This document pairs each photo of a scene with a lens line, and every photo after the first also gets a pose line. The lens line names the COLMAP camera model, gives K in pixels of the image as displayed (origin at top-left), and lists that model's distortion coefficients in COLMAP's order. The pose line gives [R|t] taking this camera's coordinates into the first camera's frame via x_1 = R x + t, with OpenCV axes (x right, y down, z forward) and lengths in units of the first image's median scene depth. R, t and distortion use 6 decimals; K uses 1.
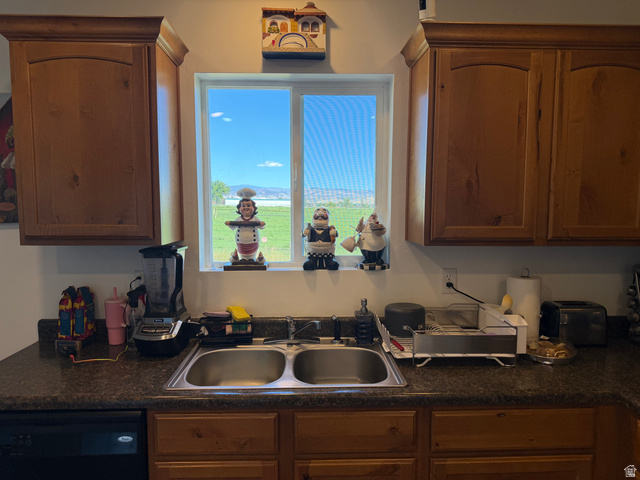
lens RADIAL K [[453.7, 0, 320.0], [0, 453.7, 240.0], [0, 0, 1]] dist [0.101278, -0.116829]
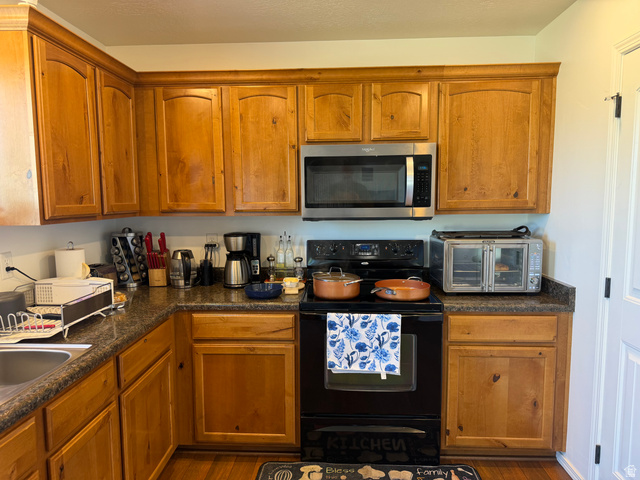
lens RADIAL K [[453.7, 0, 320.0], [0, 453.7, 240.0], [0, 0, 1]] dist [0.101278, -0.116829]
pose [[0.084476, -0.097784, 0.991616, -0.763507], [0.086349, 0.992148, 0.090480, 0.005385], [-0.992677, 0.077982, 0.092257, 0.292425]]
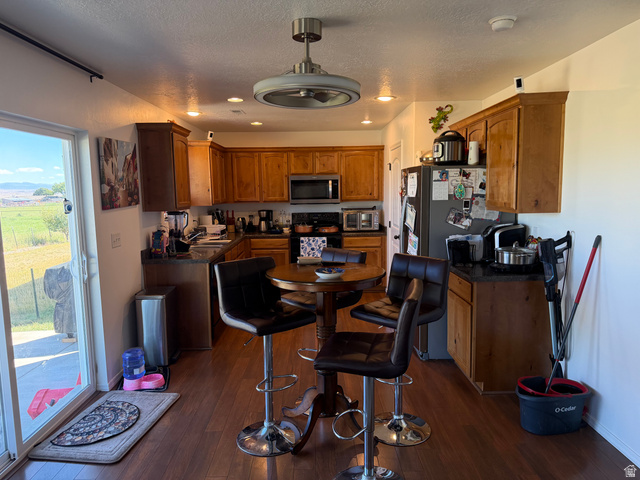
lens RADIAL K [[453.7, 0, 320.0], [0, 453.7, 240.0], [0, 0, 1]] dist [0.101278, -0.116829]
pose [[0.024486, -0.112814, 0.993314, -3.003988], [0.095320, 0.989349, 0.110014, -0.028158], [-0.995145, 0.091989, 0.034979, 0.133775]]
